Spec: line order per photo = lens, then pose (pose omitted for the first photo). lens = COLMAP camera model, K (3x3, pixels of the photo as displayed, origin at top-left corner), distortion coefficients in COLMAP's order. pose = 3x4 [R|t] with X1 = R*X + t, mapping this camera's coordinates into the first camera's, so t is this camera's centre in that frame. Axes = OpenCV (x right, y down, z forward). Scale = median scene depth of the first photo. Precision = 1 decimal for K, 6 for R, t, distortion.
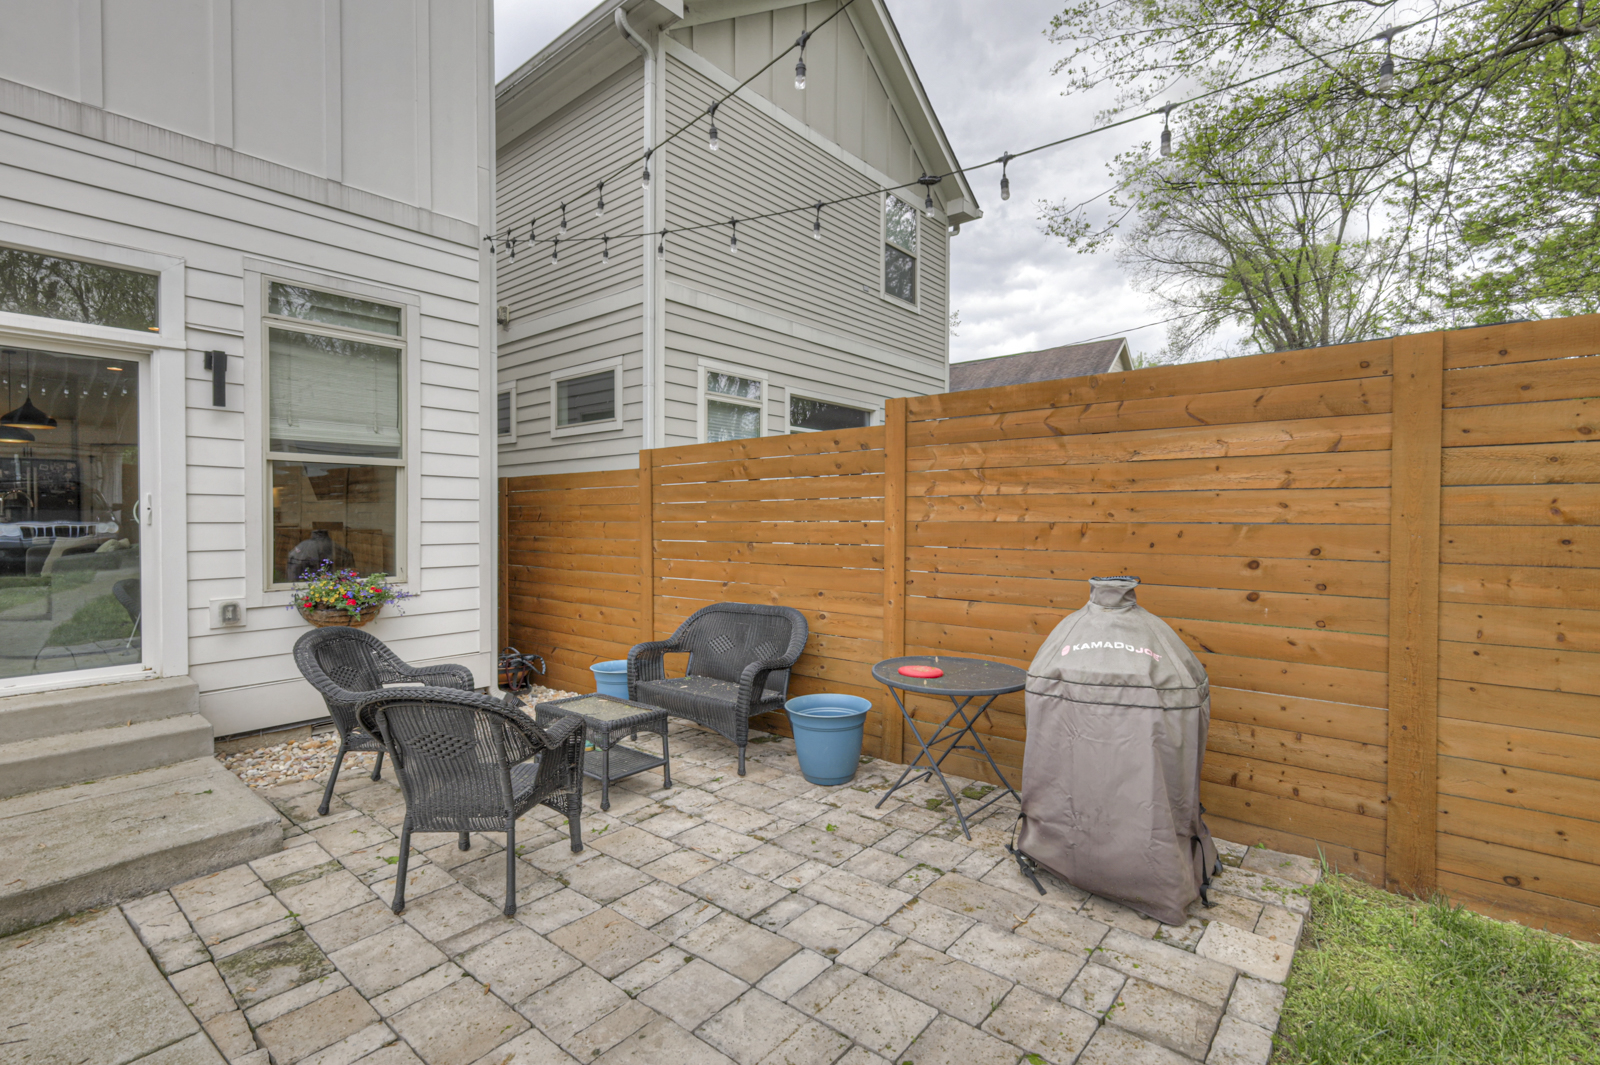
lens RADIAL K [[736.3, 0, 835.5], [0, 736.3, 525.0], [0, 0, 1]] dist [0.002558, 0.000338]
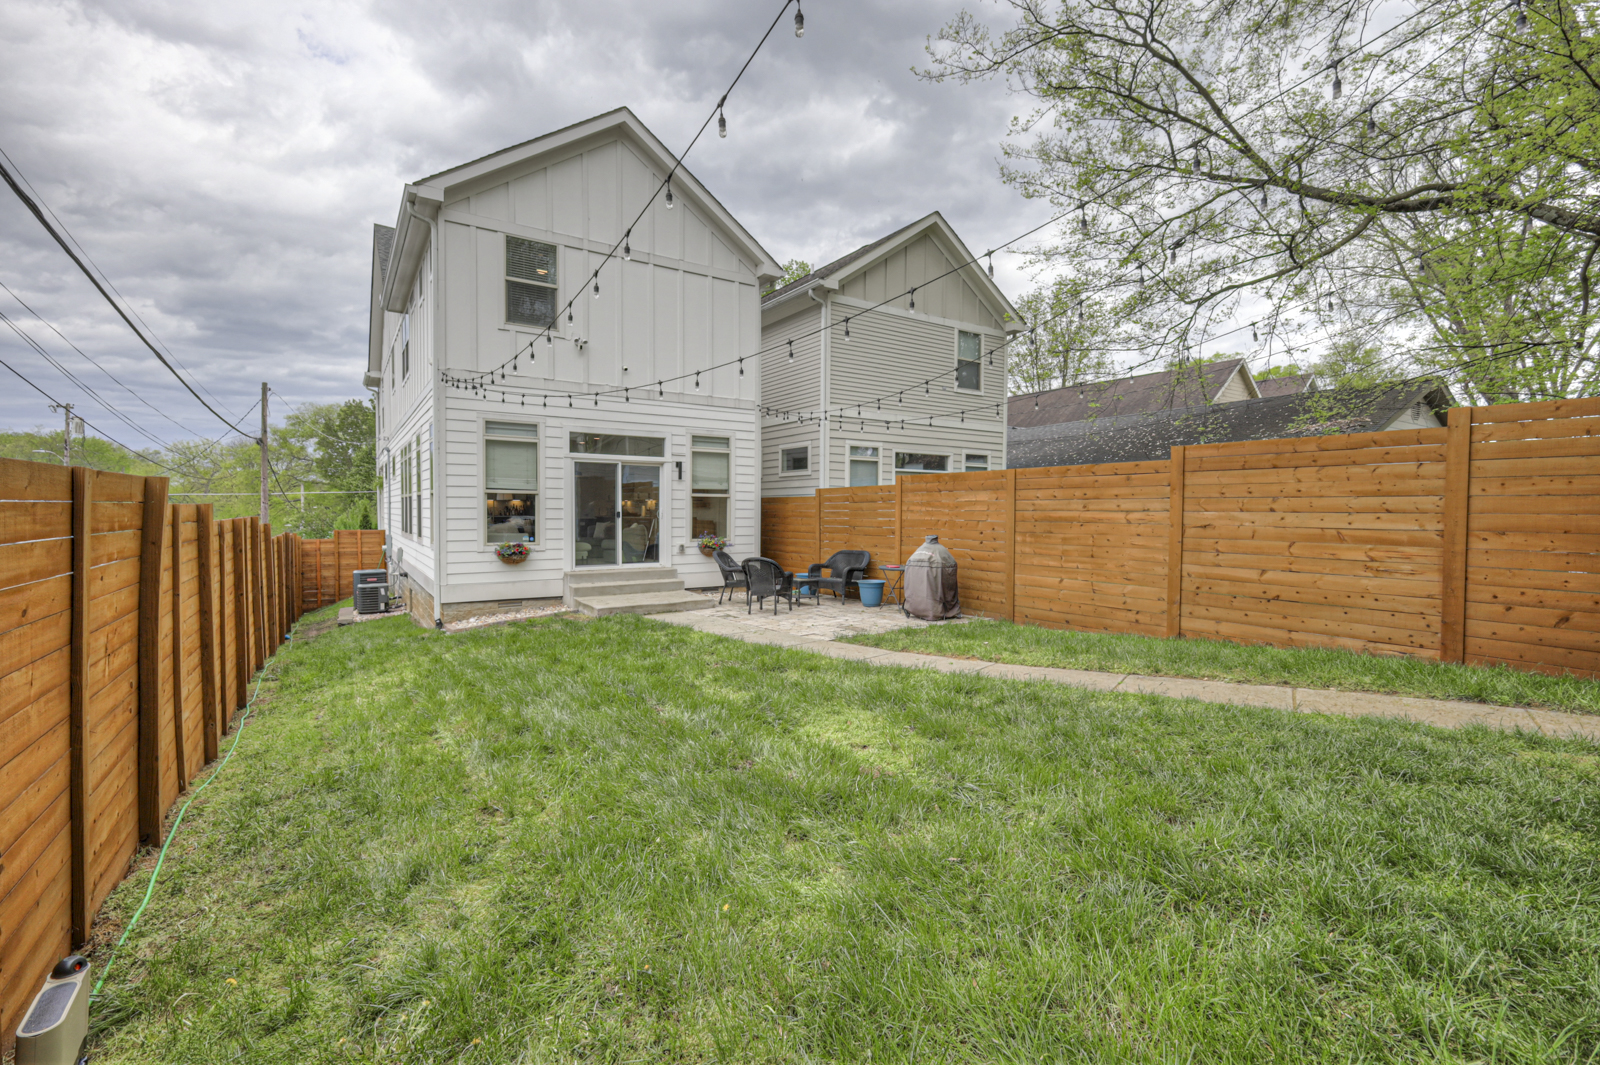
lens RADIAL K [[736.3, 0, 835.5], [0, 736.3, 525.0], [0, 0, 1]] dist [0.002558, 0.000338]
pose [[0.962262, 0.009447, -0.271962, 0.534022], [-0.007024, 0.999927, 0.009879, -0.007046], [0.272035, -0.007596, 0.962257, -1.536108]]
